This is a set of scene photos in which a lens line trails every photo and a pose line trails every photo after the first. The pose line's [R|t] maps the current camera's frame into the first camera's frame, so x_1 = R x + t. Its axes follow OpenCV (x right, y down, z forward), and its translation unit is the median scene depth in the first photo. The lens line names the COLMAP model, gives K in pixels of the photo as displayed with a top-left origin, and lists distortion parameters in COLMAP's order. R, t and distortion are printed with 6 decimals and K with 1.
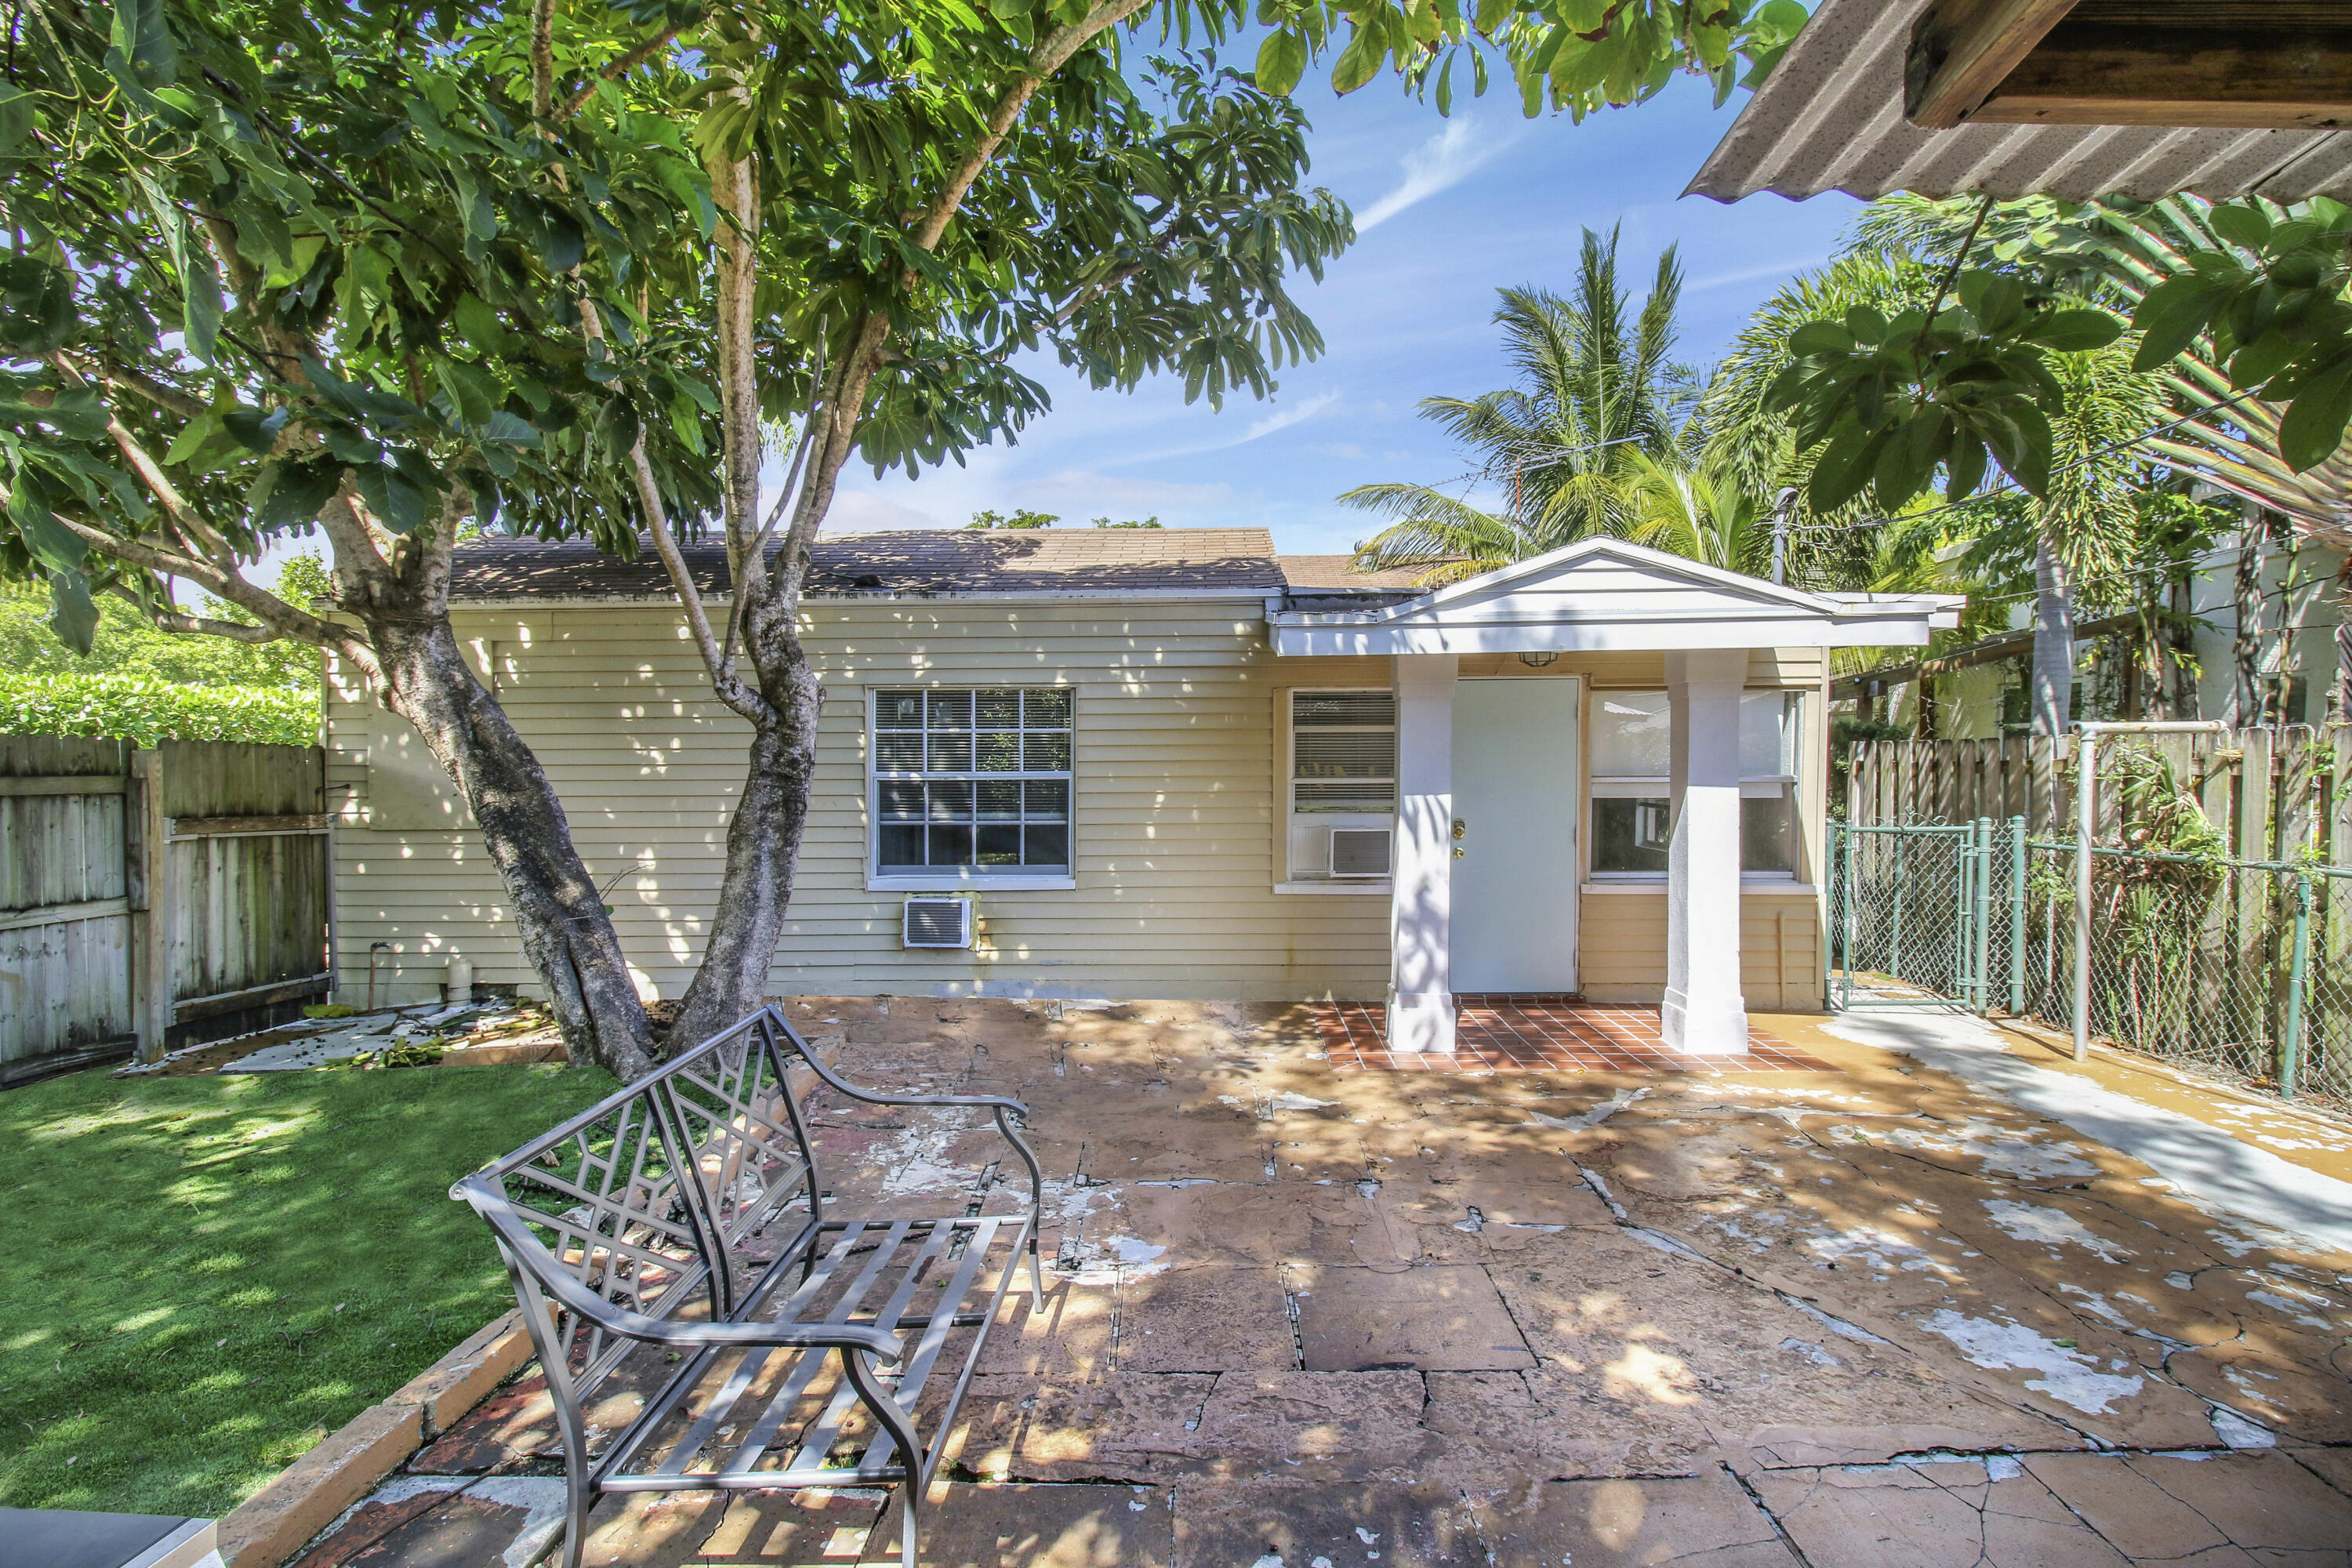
lens RADIAL K [[1148.6, 0, 1171.1], [0, 1148.6, 783.0], [0, 0, 1]] dist [-0.011577, -0.003945]
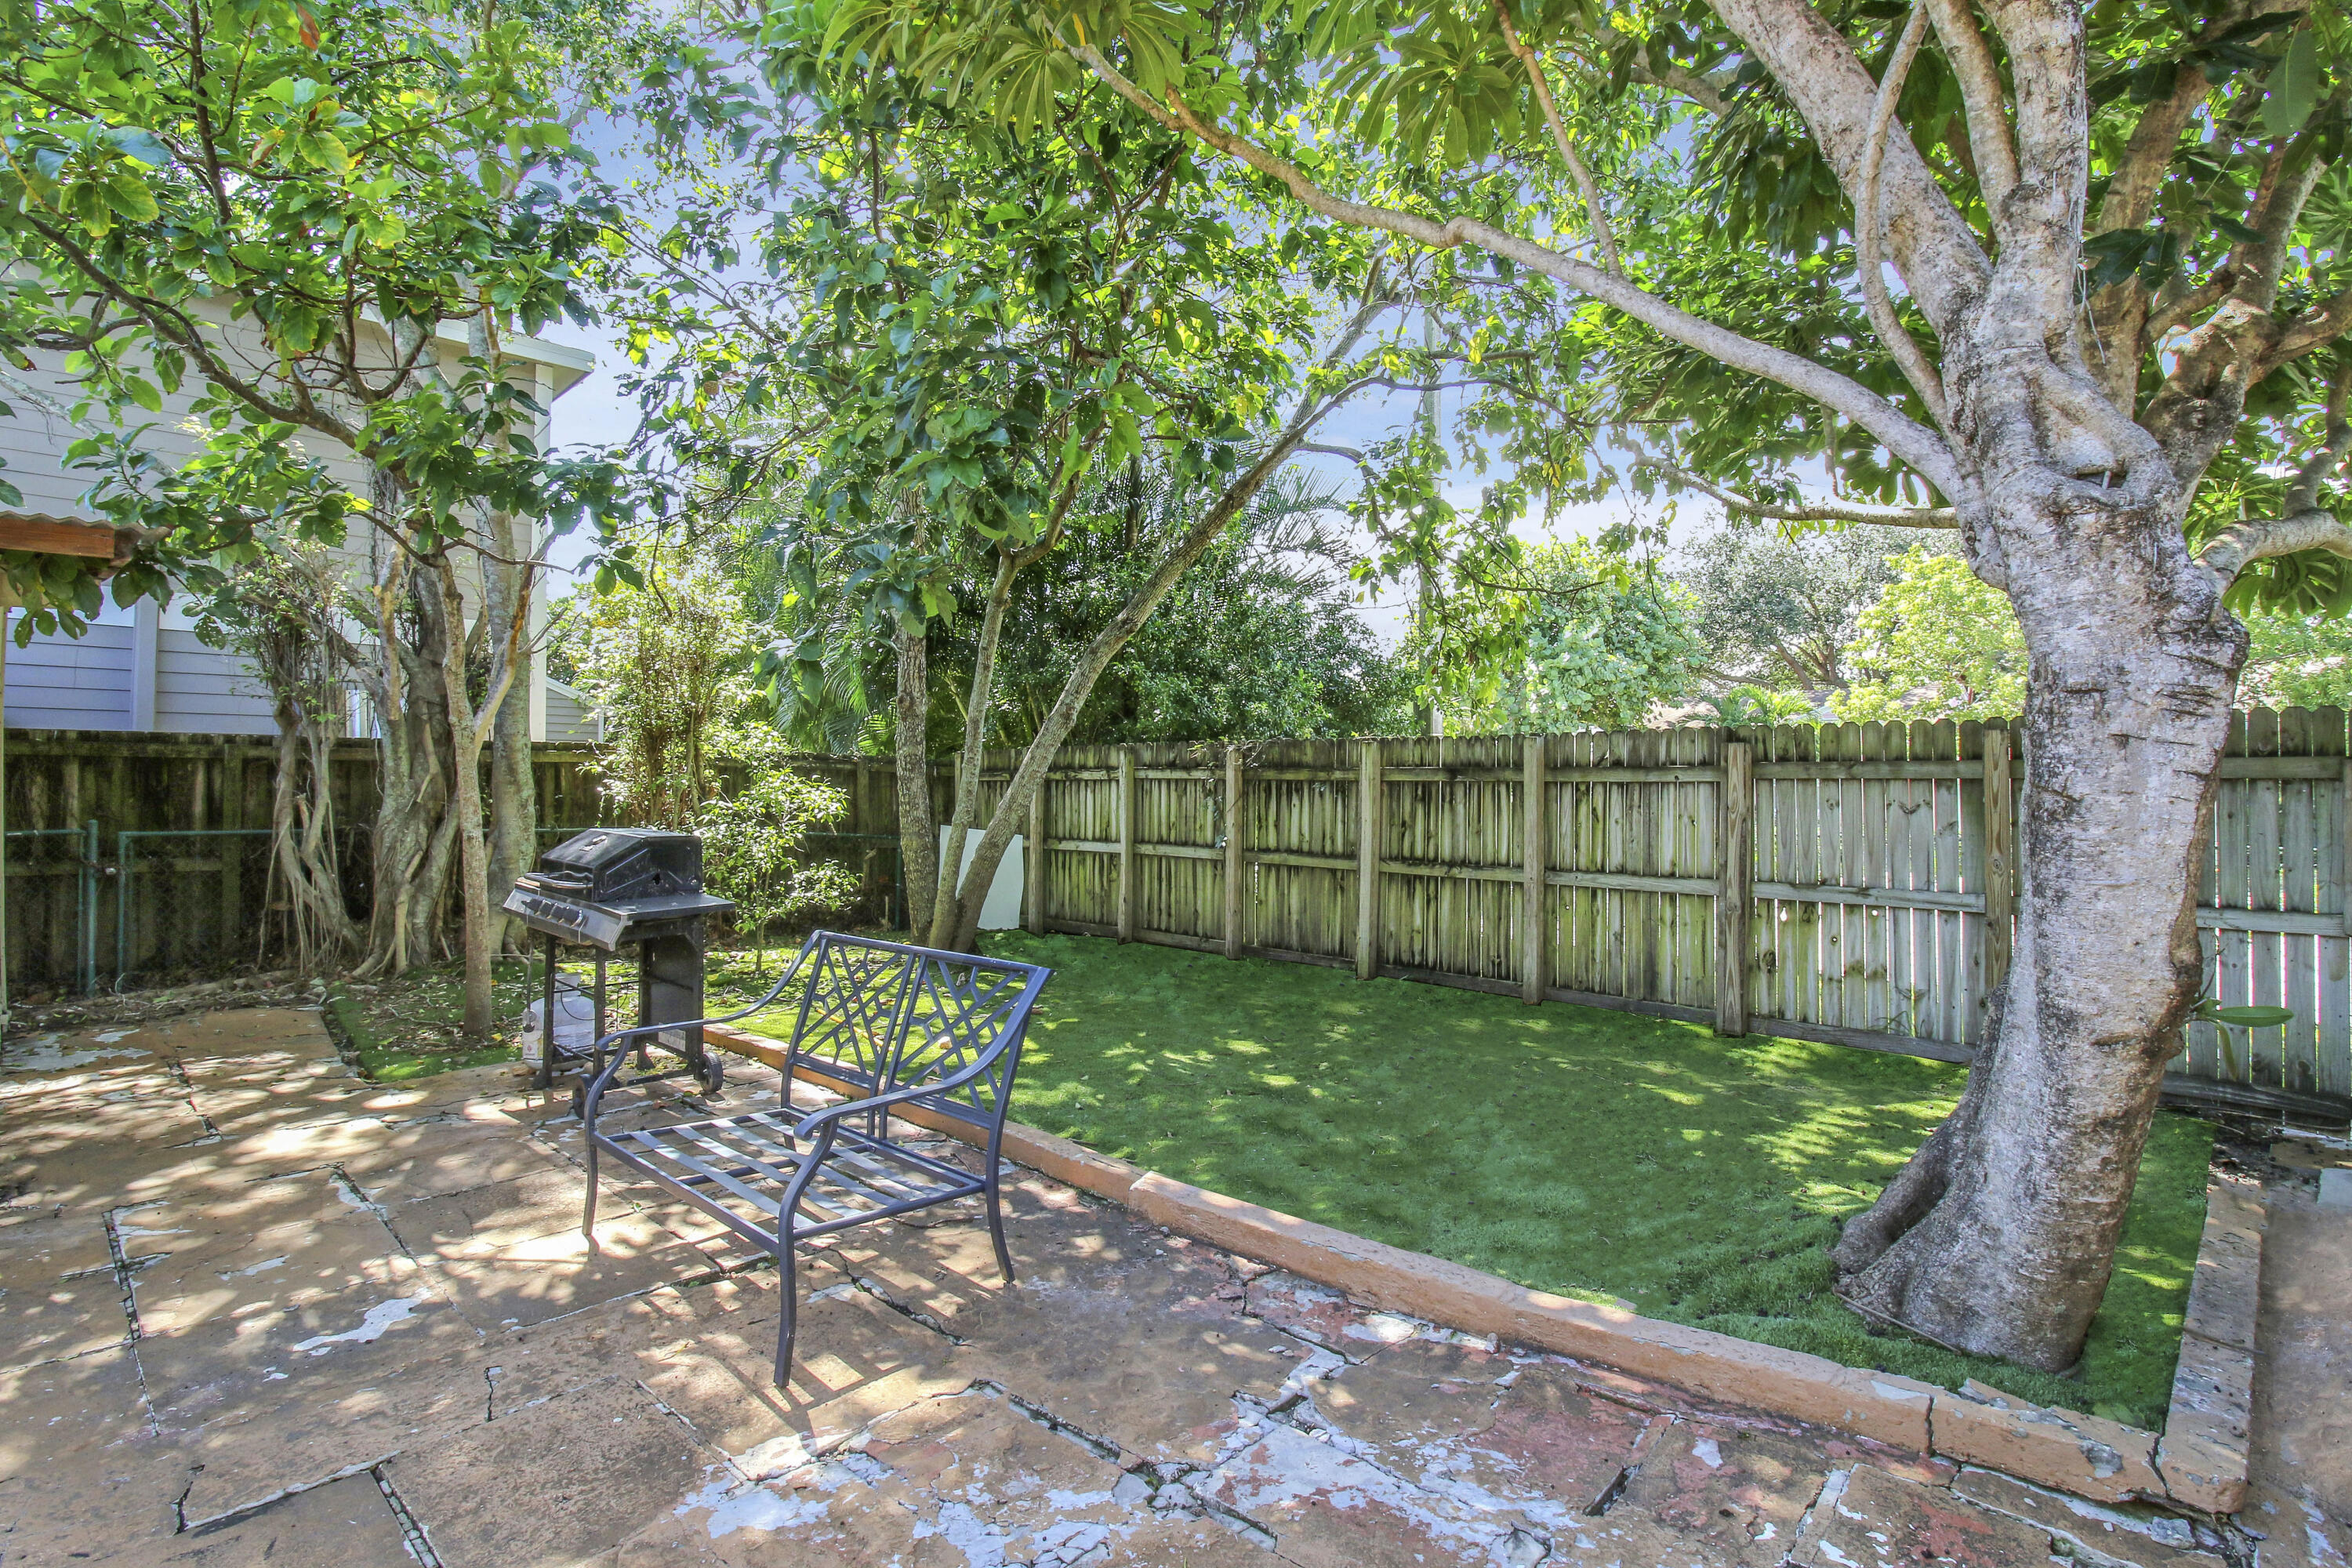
lens RADIAL K [[1148.6, 0, 1193.9], [0, 1148.6, 747.7], [0, 0, 1]] dist [-0.011577, -0.003945]
pose [[-0.666404, -0.022595, -0.745249, 0.152997], [-0.013165, 0.999741, -0.018539, 0.012941], [0.745475, -0.002543, -0.666529, 0.892441]]
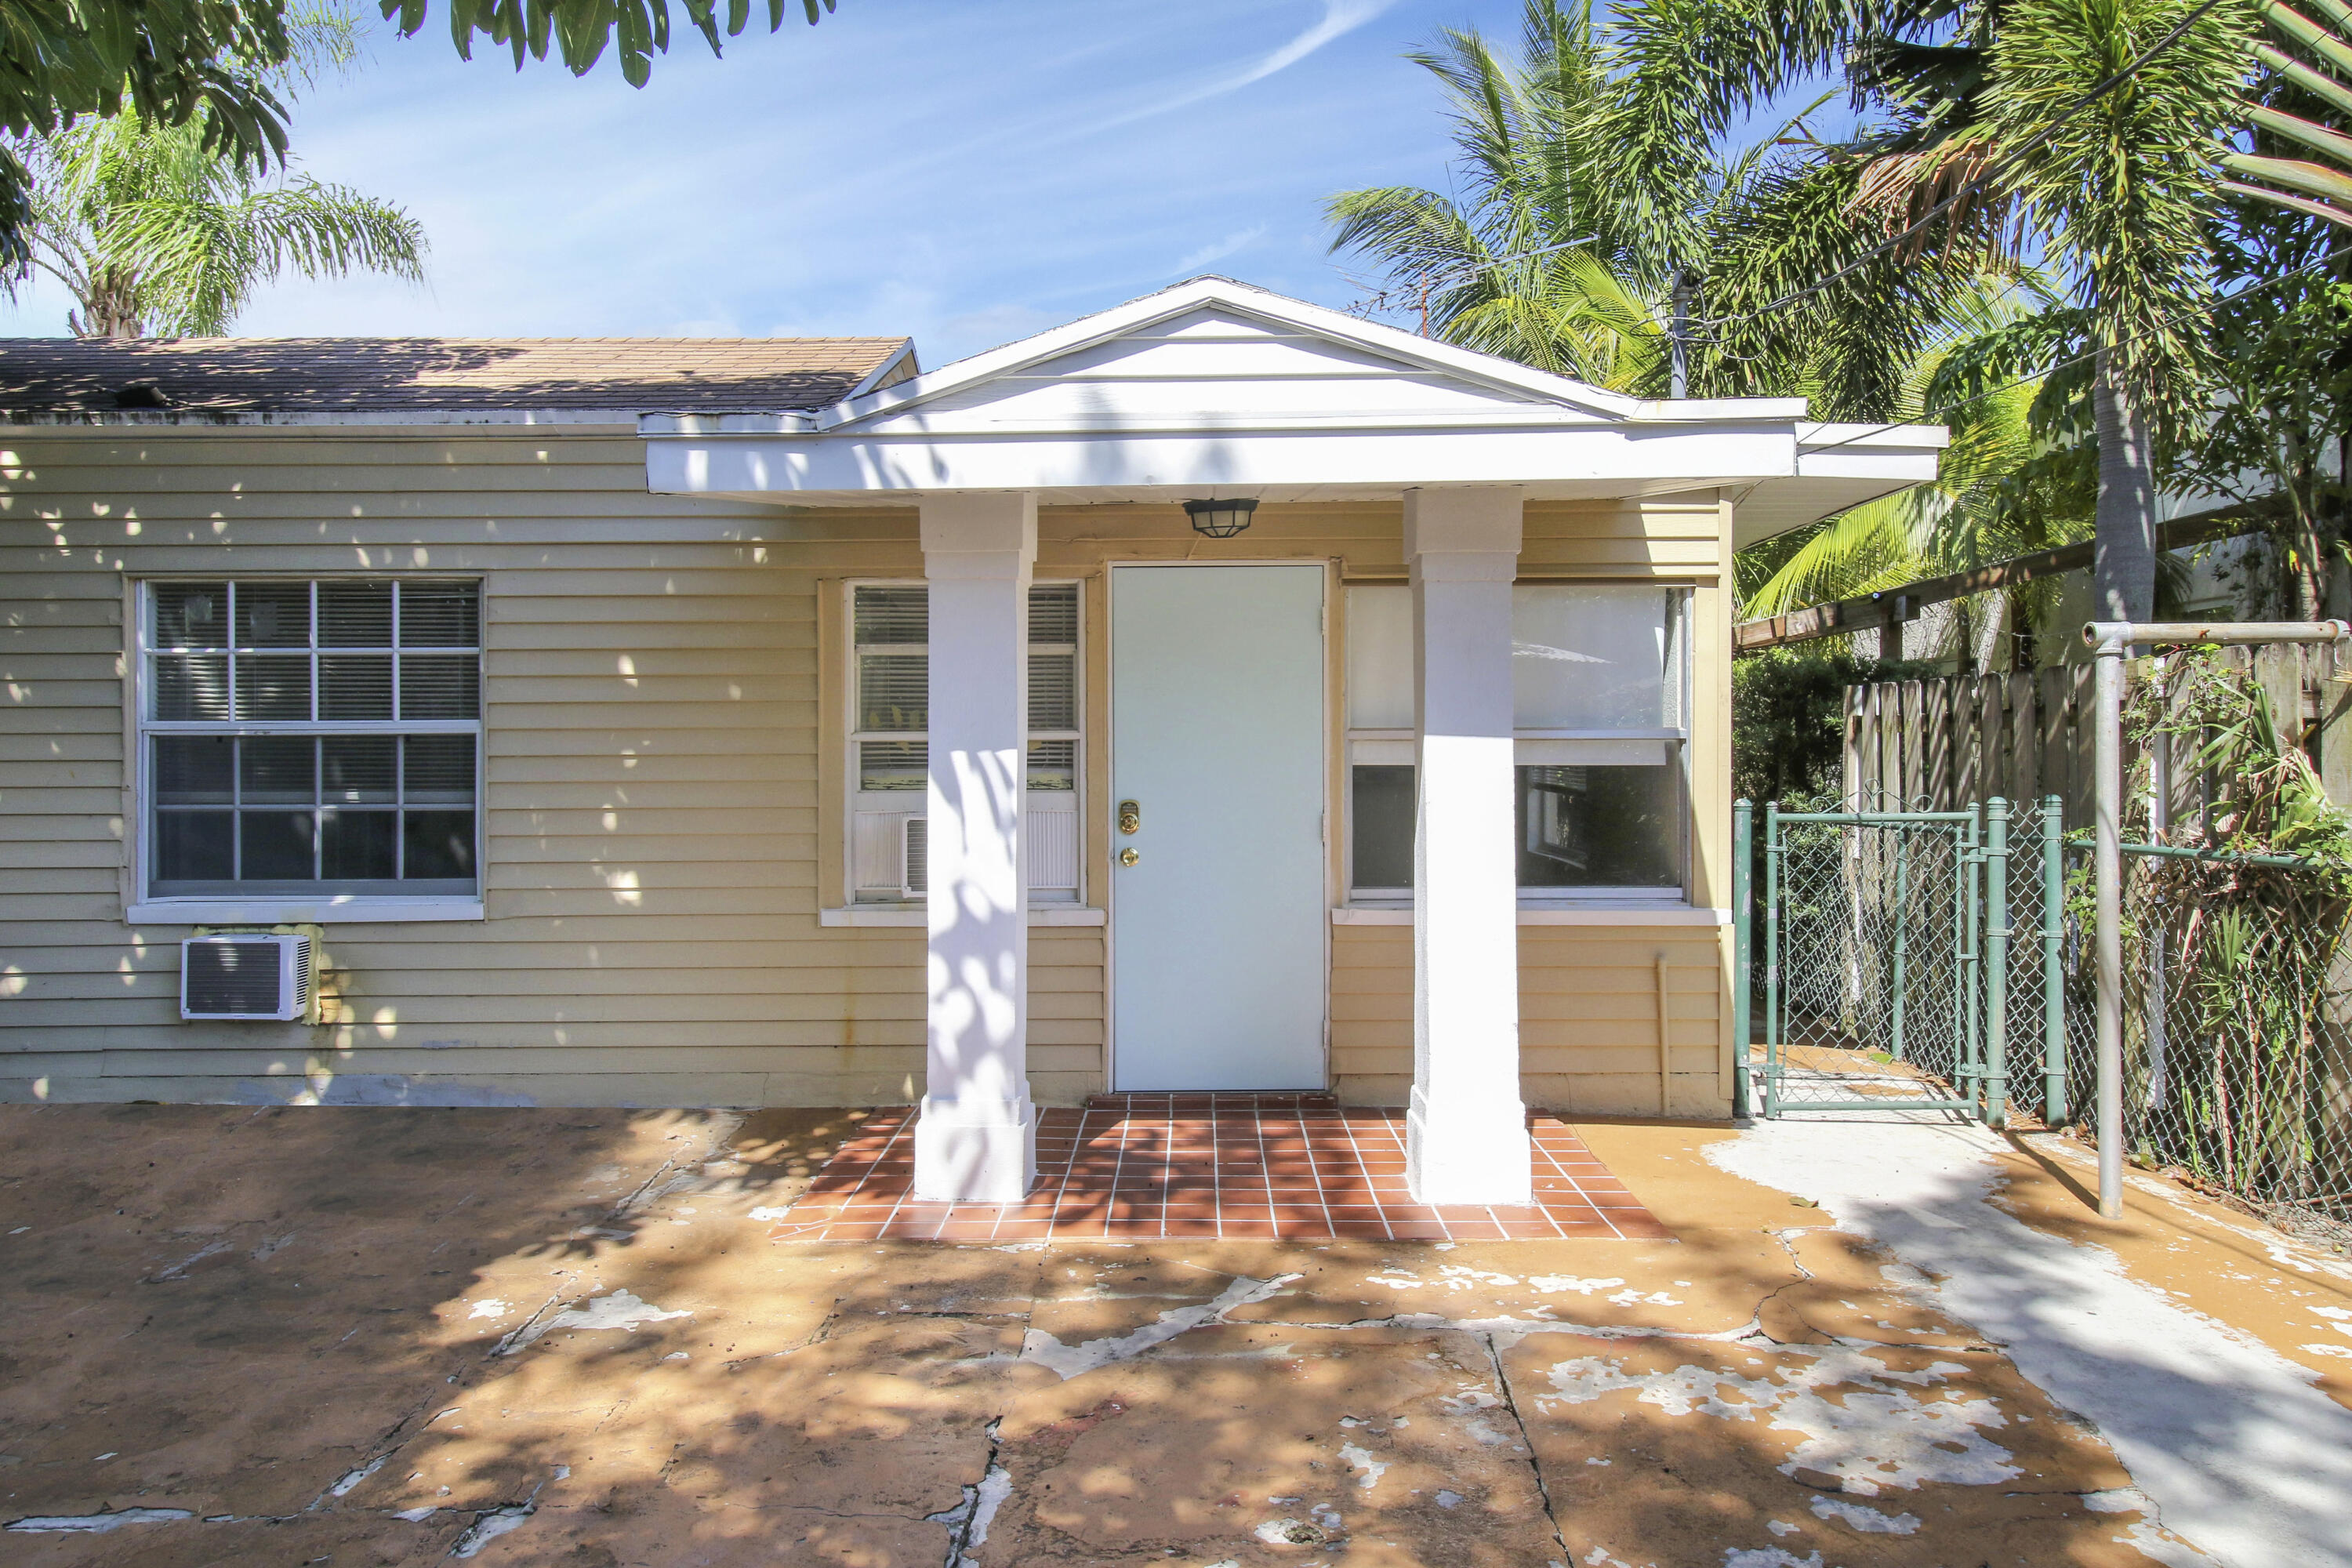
lens RADIAL K [[1555.1, 0, 1187.1], [0, 1555.1, 763.5], [0, 0, 1]] dist [0.008462, 0.003464]
pose [[0.999239, 0.001322, 0.038985, 0.283648], [-0.000931, 0.999949, -0.010038, 0.023114], [-0.038997, 0.009994, 0.999189, 0.214647]]
